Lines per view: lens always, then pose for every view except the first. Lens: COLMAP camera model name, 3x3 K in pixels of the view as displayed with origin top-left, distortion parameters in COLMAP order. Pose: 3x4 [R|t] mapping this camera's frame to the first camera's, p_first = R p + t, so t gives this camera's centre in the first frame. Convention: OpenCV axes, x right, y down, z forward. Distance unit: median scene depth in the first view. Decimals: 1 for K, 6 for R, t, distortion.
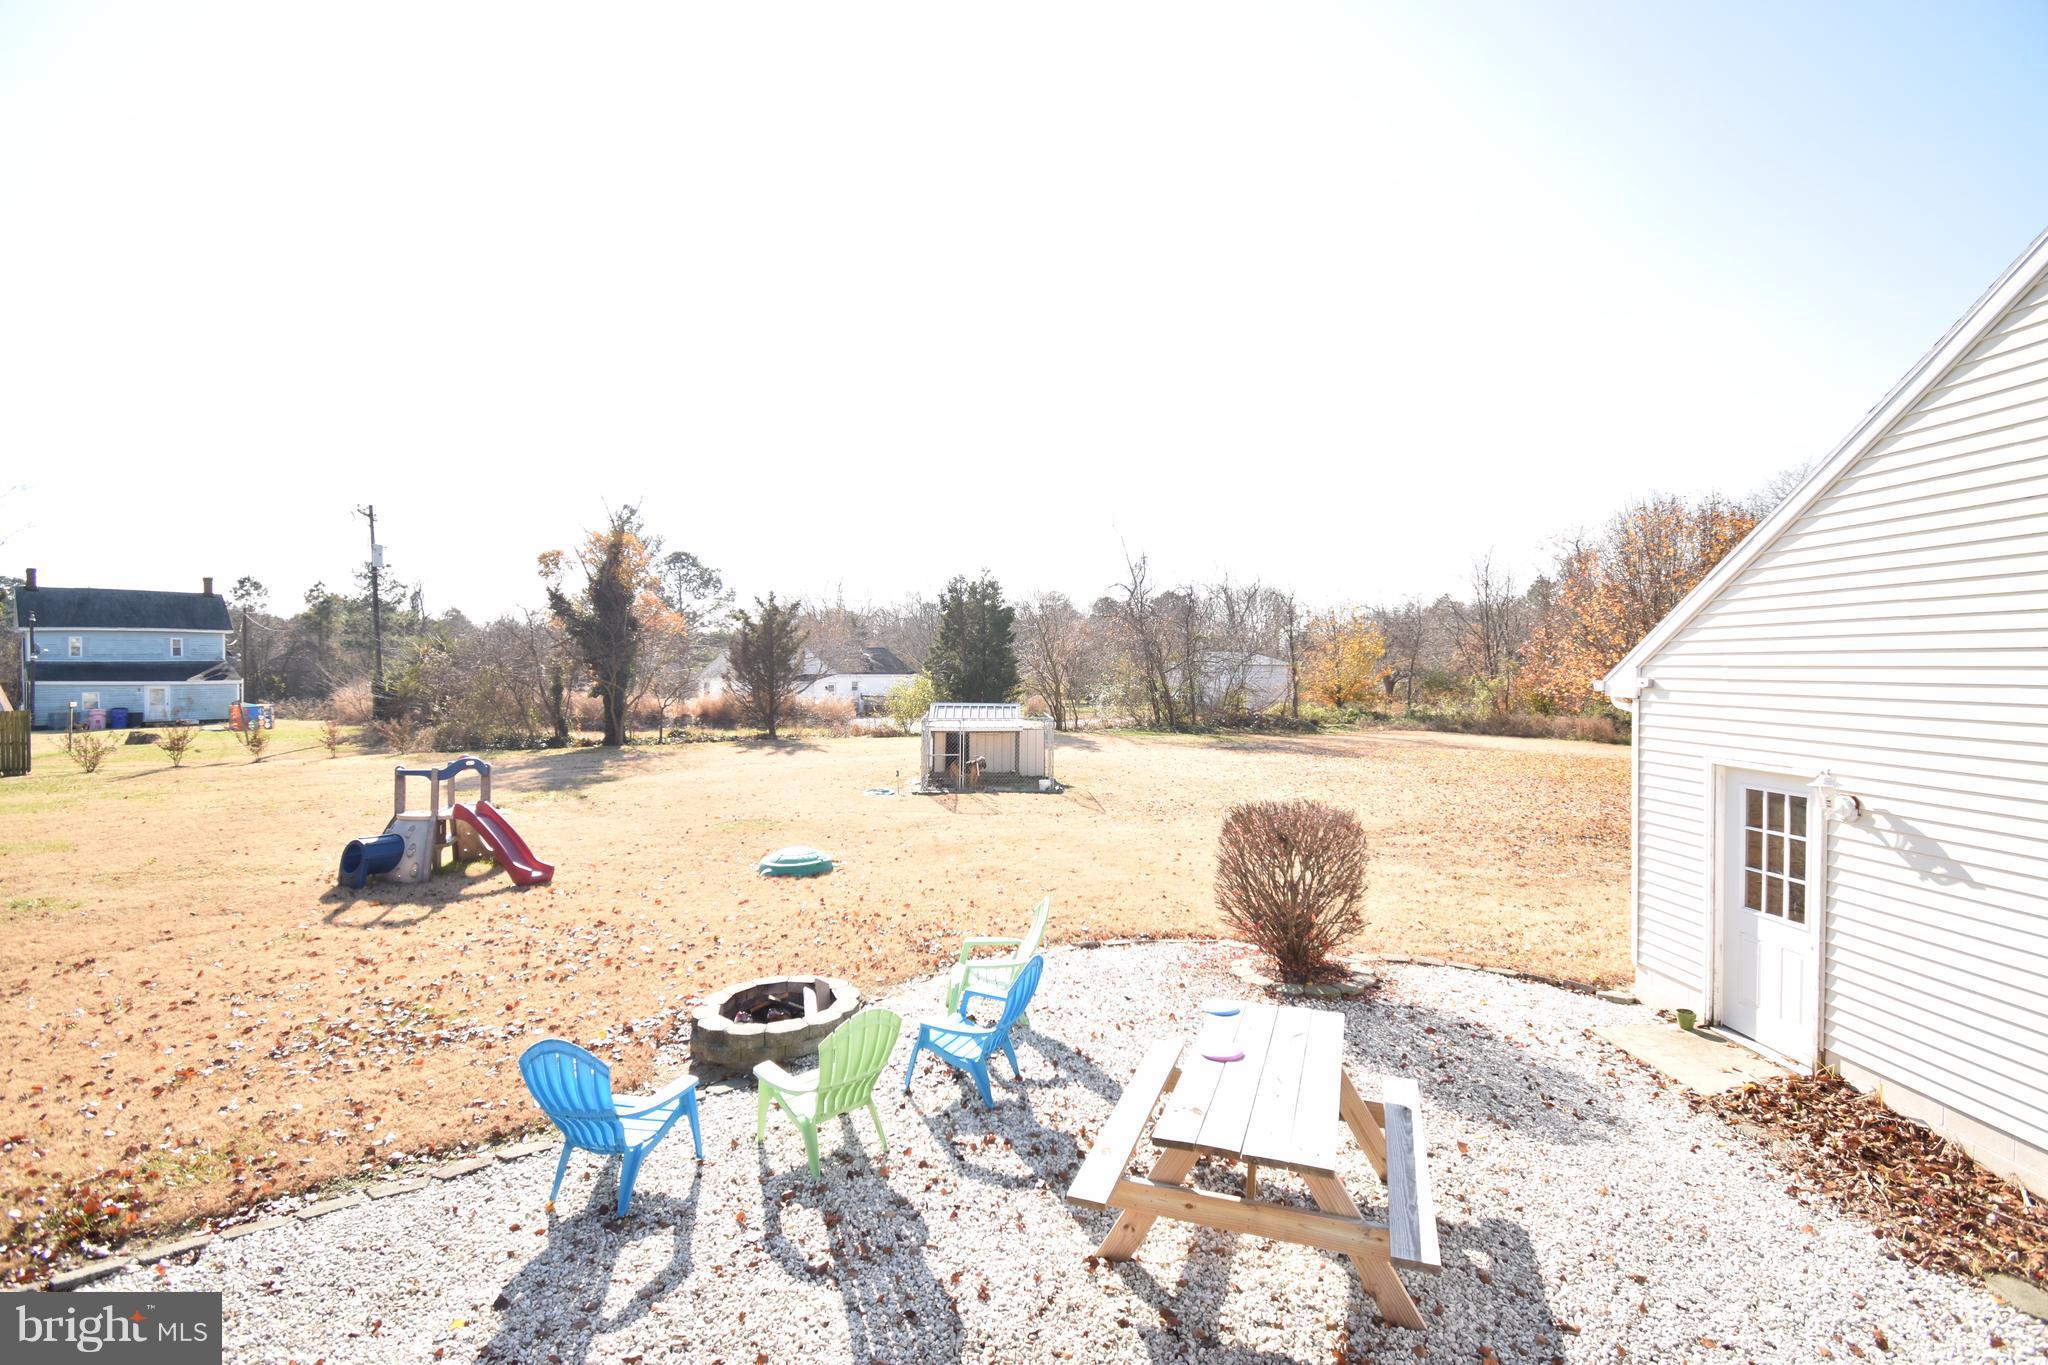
lens RADIAL K [[932.0, 0, 1011.4], [0, 932.0, 681.7], [0, 0, 1]] dist [-0.014767, -0.002094]
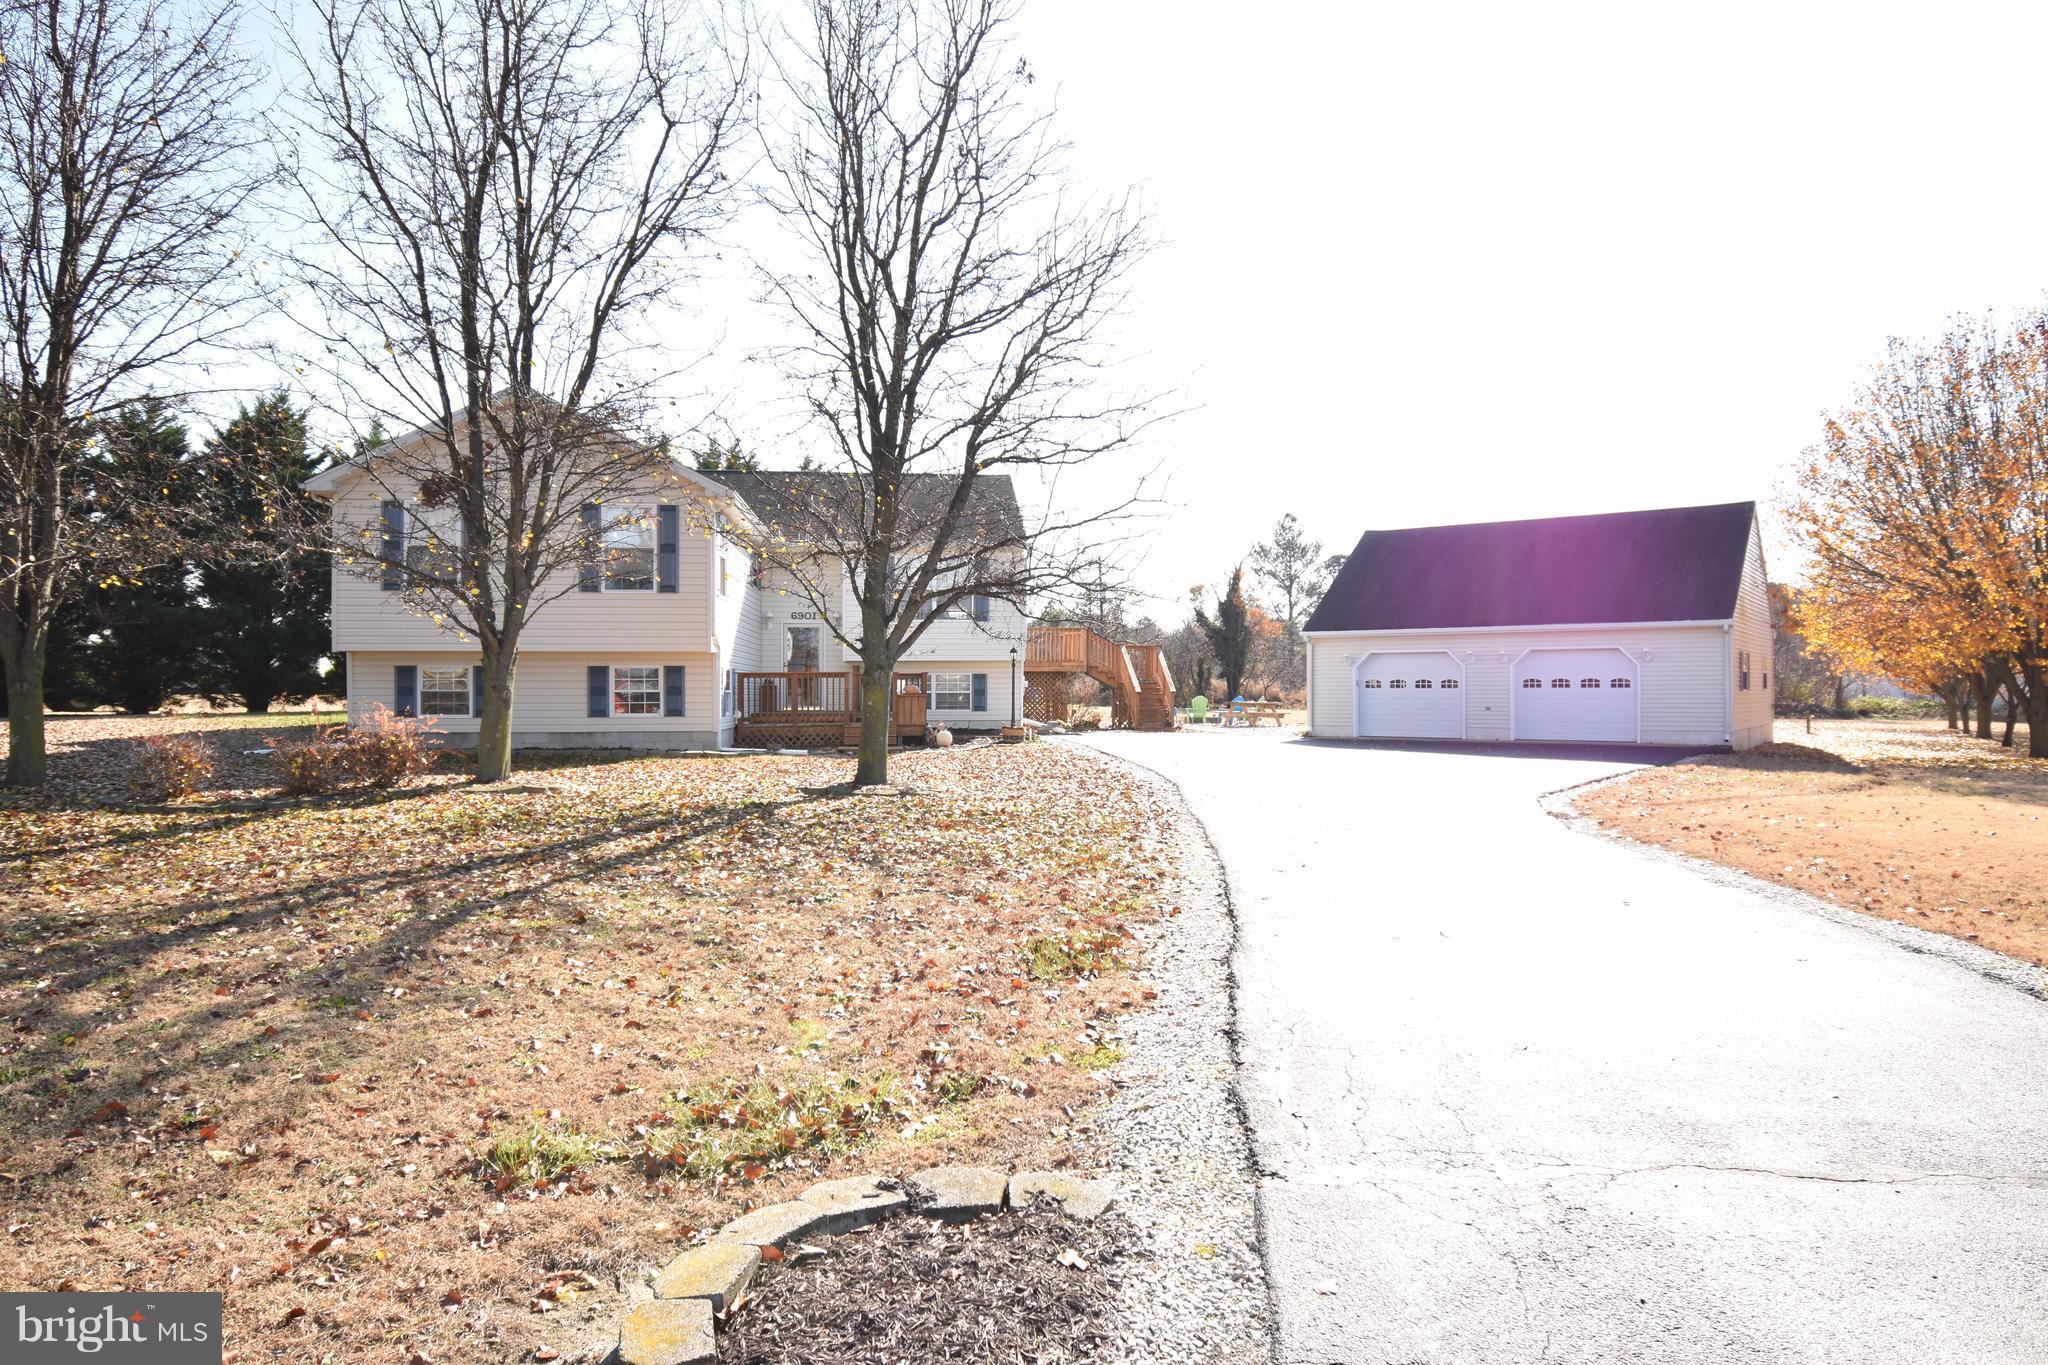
lens RADIAL K [[1281.7, 0, 1025.3], [0, 1281.7, 682.2], [0, 0, 1]] dist [0.010841, 0.002170]
pose [[0.806182, 0.005695, -0.591640, 0.392628], [-0.014846, 0.999834, -0.010605, 0.036722], [0.591482, 0.017333, 0.806132, -0.652342]]
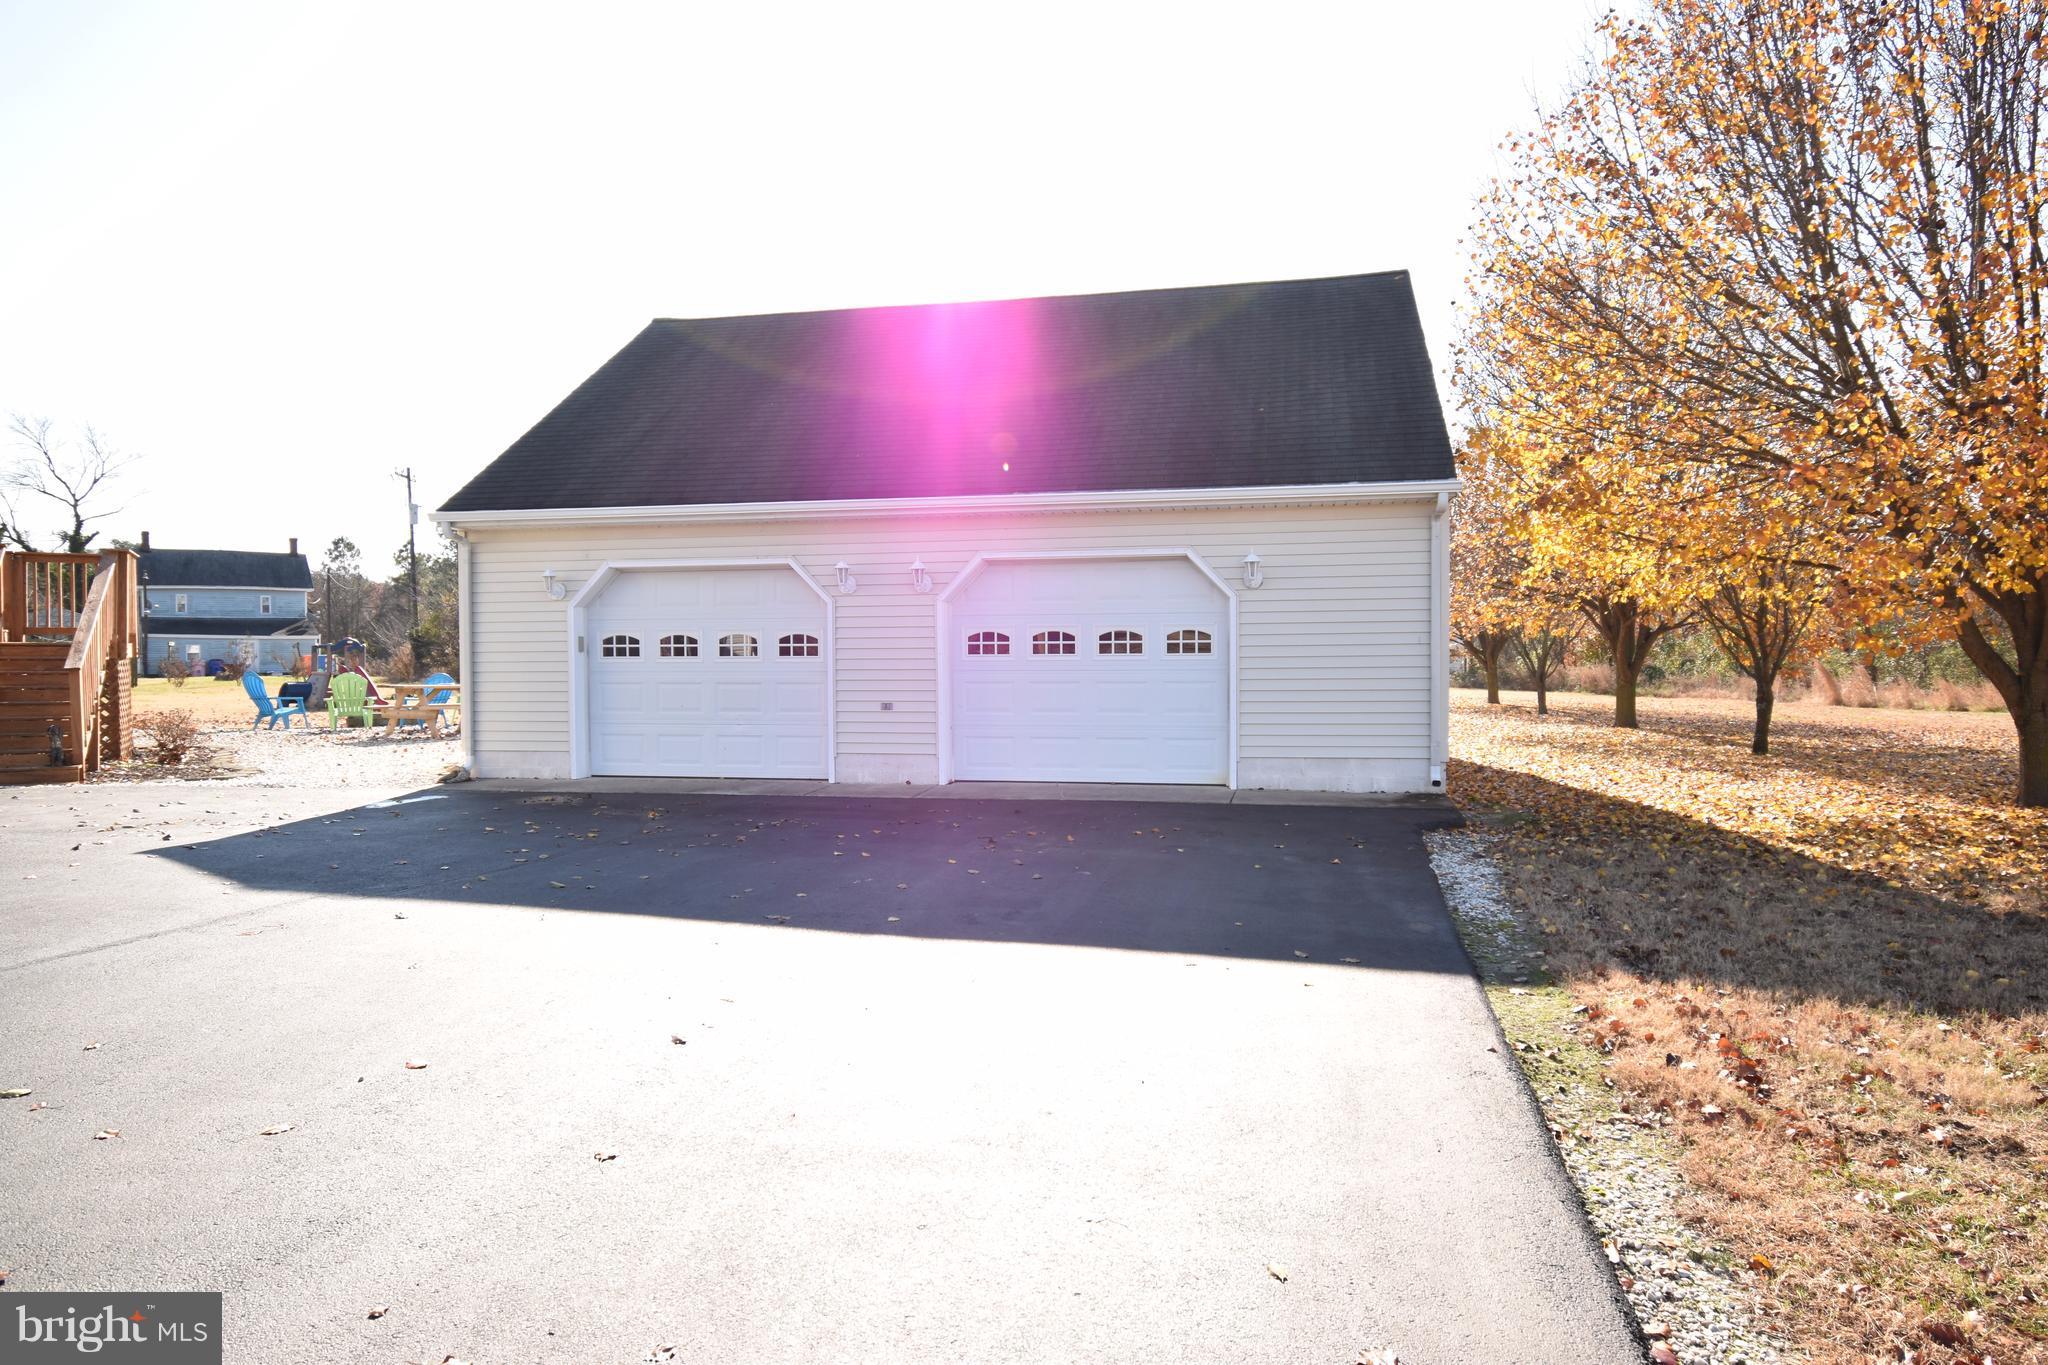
lens RADIAL K [[1281.7, 0, 1024.8], [0, 1281.7, 683.0], [0, 0, 1]] dist [0.010841, 0.002170]
pose [[0.974126, 0.008789, -0.225833, 0.288084], [-0.006603, 0.999924, 0.010432, 0.032246], [0.225907, -0.008671, 0.974110, -0.255728]]
